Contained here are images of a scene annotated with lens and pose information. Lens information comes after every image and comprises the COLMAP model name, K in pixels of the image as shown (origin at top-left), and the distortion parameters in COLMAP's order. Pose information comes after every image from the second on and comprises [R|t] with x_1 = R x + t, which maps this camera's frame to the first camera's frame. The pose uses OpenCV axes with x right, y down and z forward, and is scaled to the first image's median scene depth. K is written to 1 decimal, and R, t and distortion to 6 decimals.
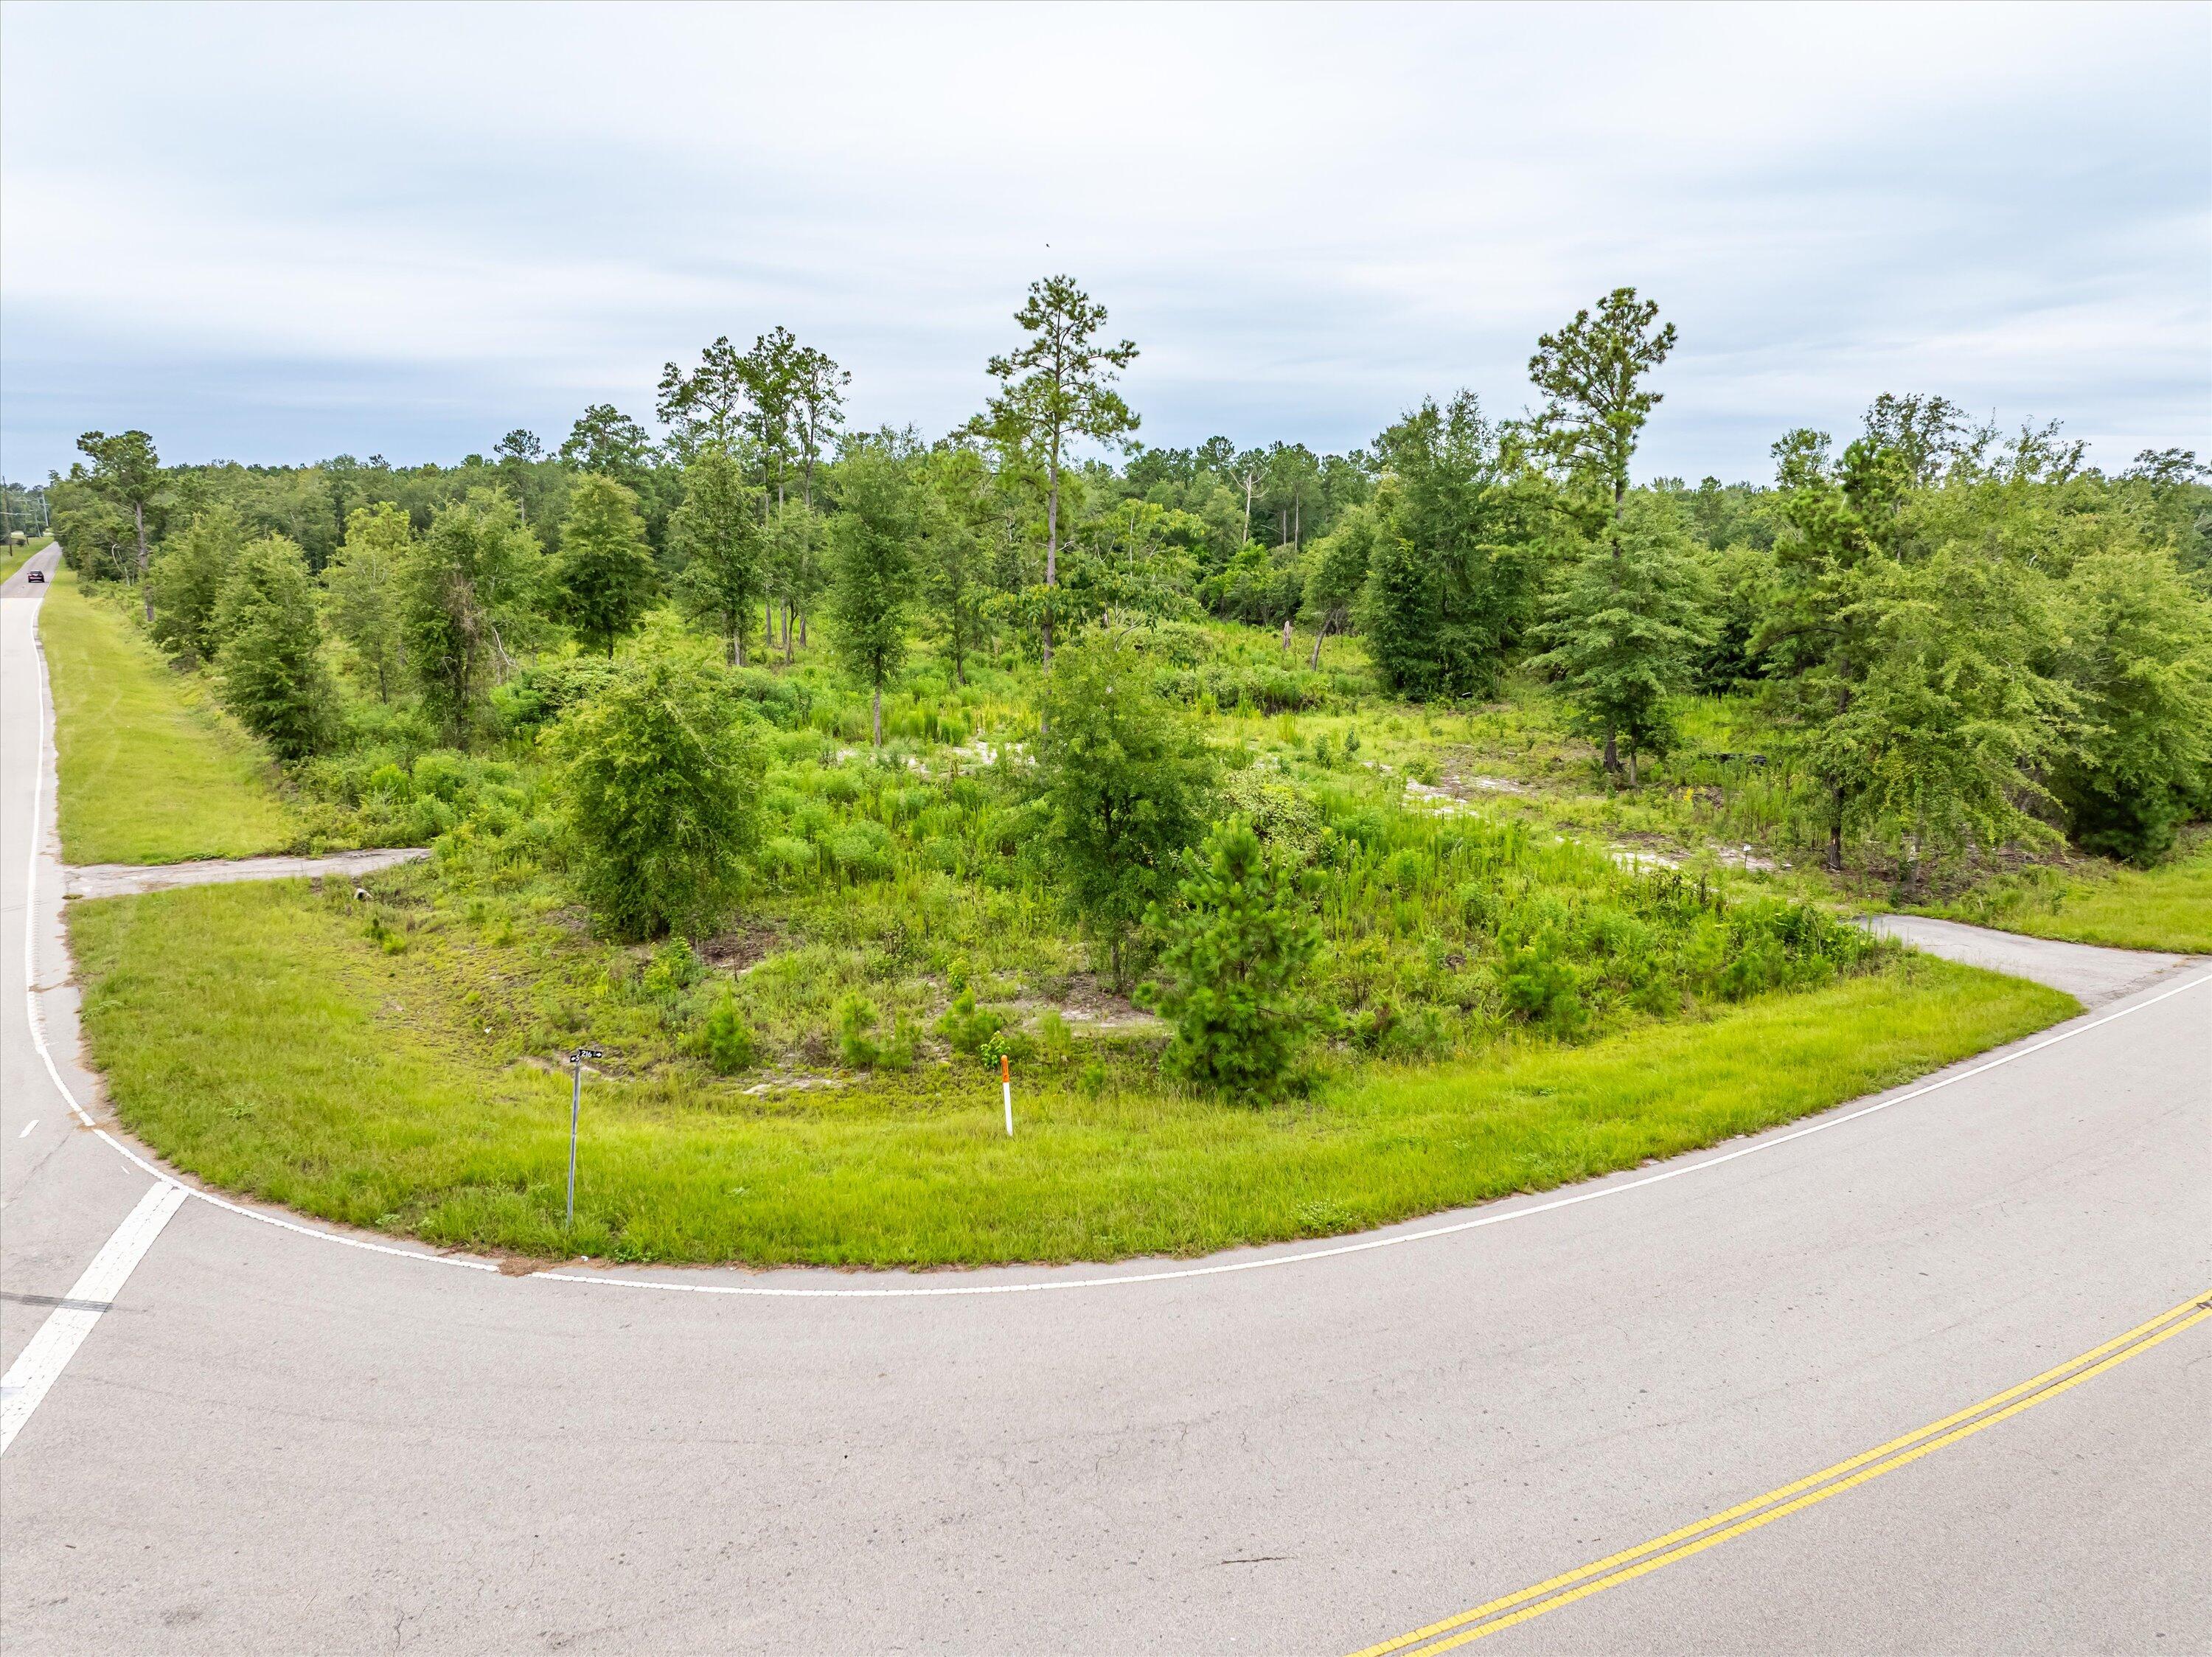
lens RADIAL K [[1530.4, 0, 1106.0], [0, 1530.4, 828.5], [0, 0, 1]] dist [-0.064132, 0.032175]
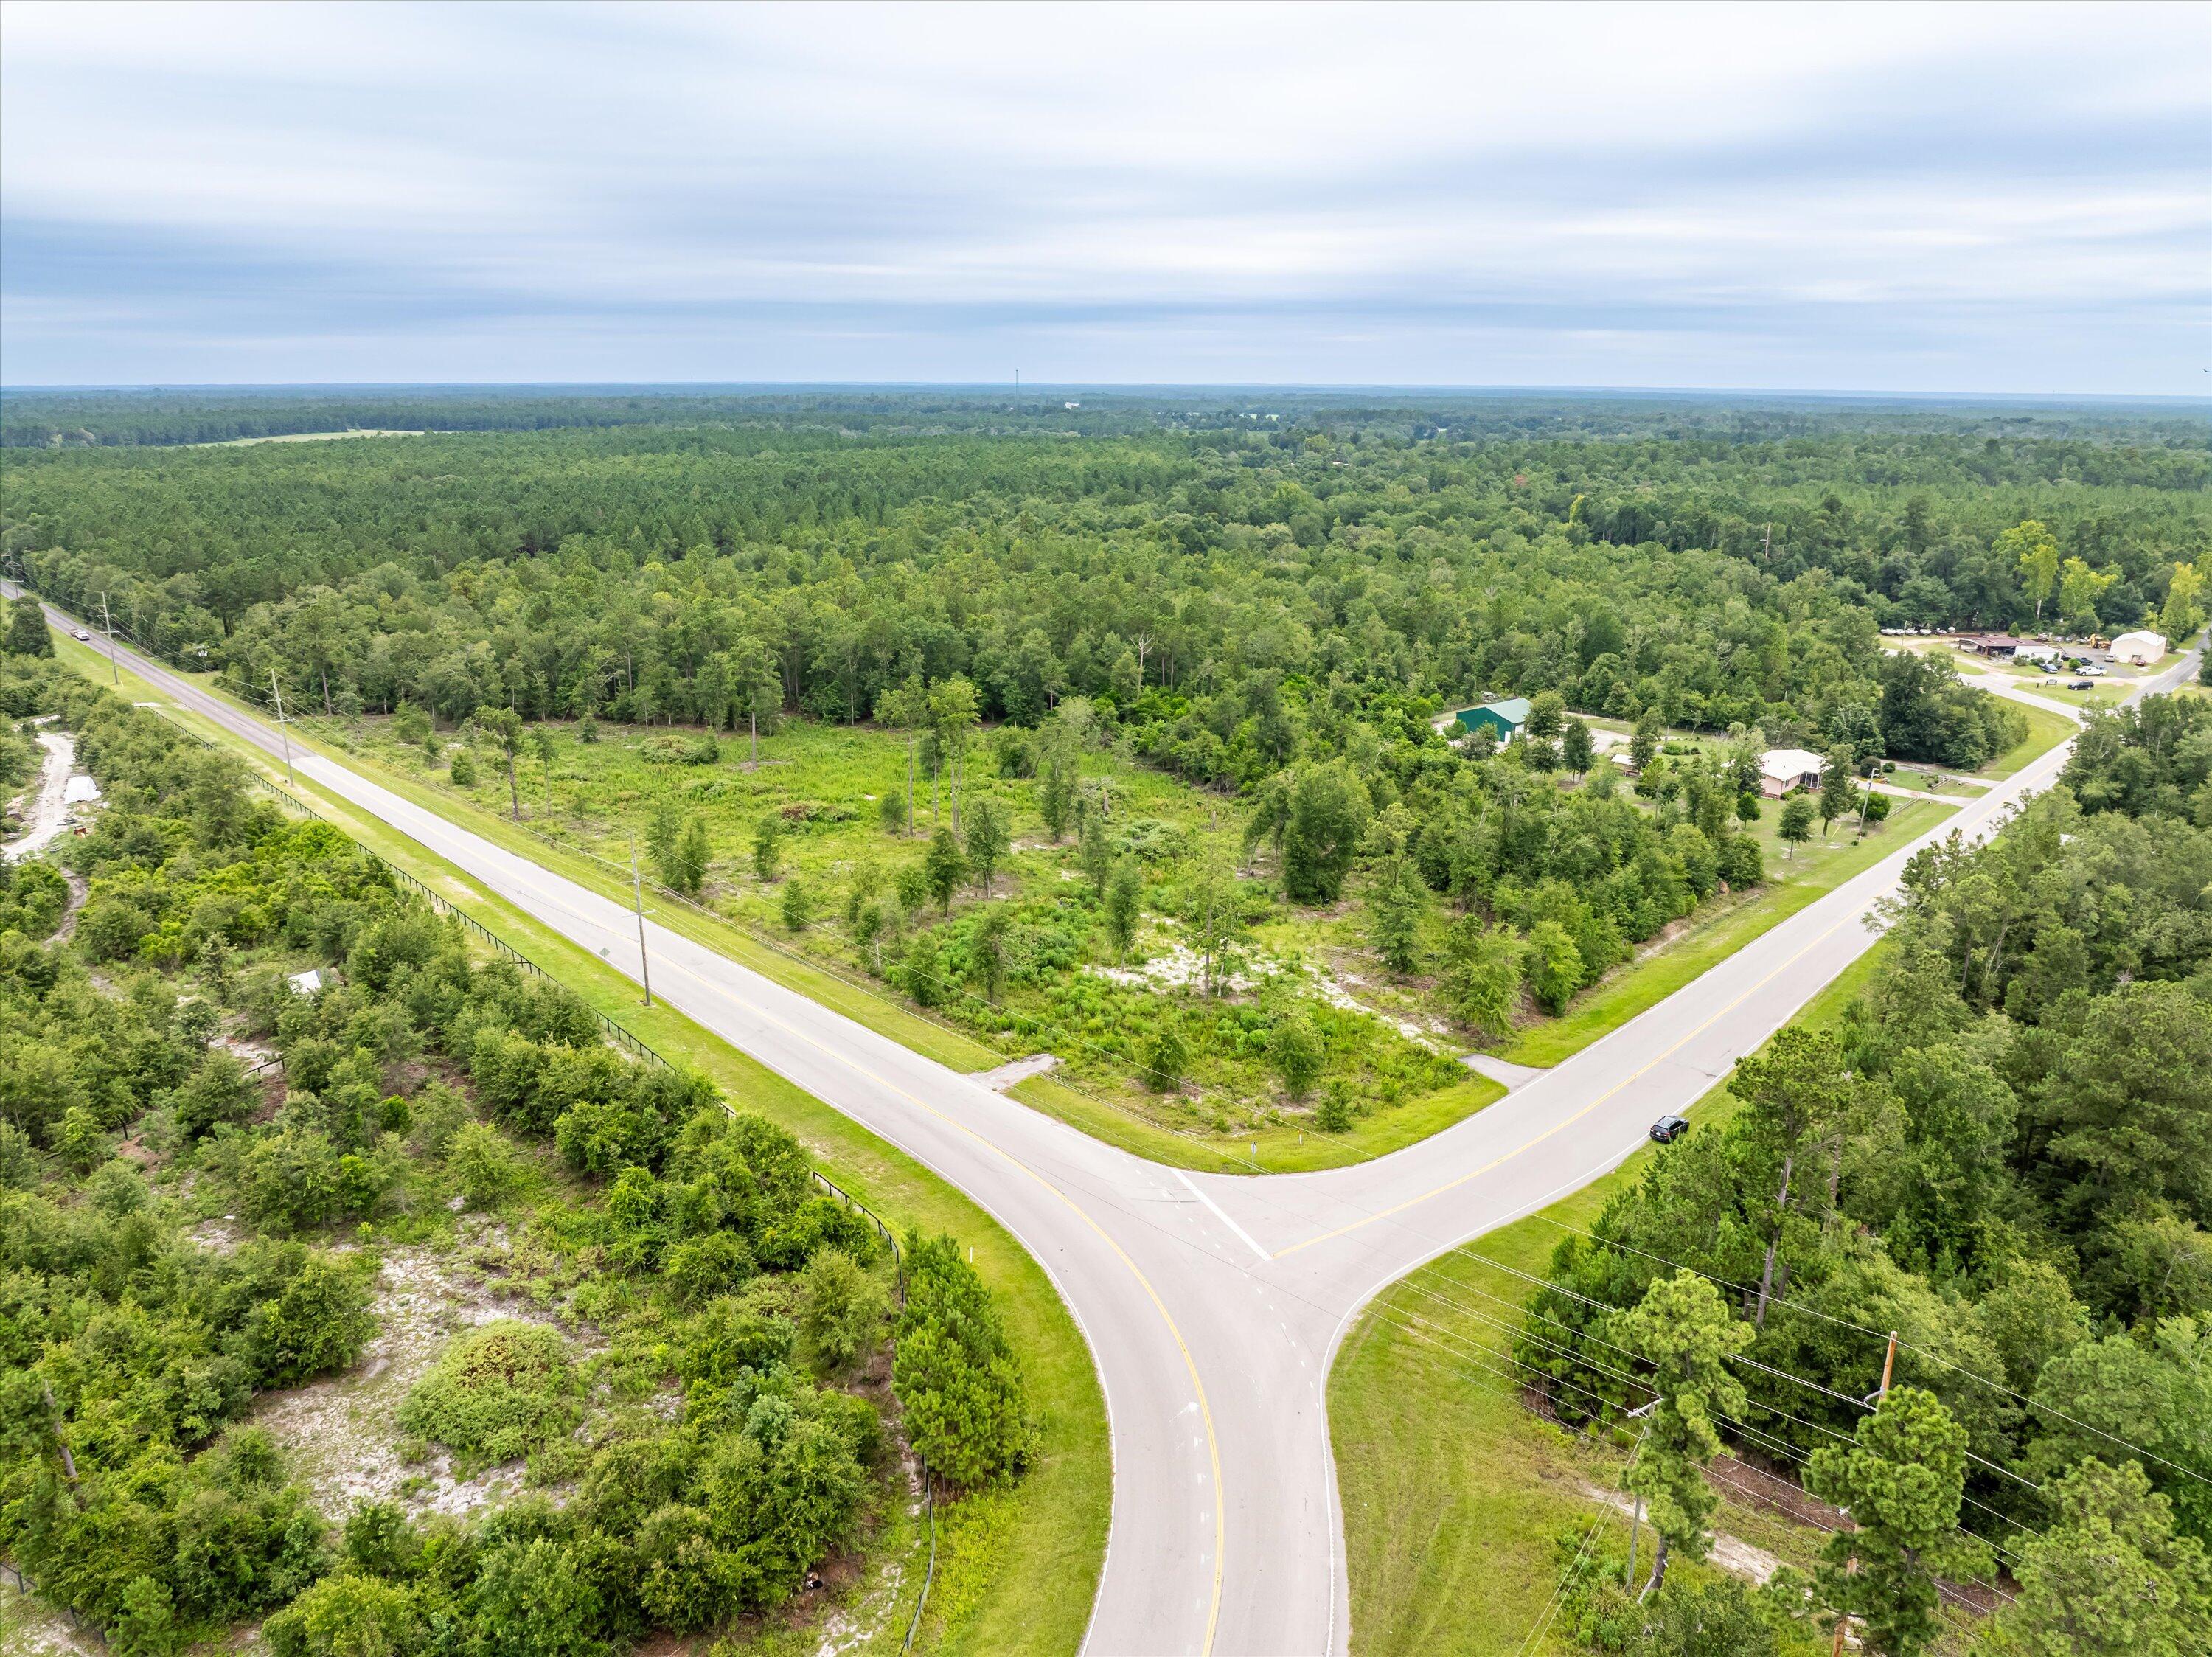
lens RADIAL K [[1530.4, 0, 1106.0], [0, 1530.4, 828.5], [0, 0, 1]] dist [-0.064132, 0.032175]
pose [[0.984946, -0.047259, 0.166278, -0.282904], [0.032105, 0.995179, 0.092674, -0.253747], [-0.169857, -0.085941, 0.981714, -0.720304]]
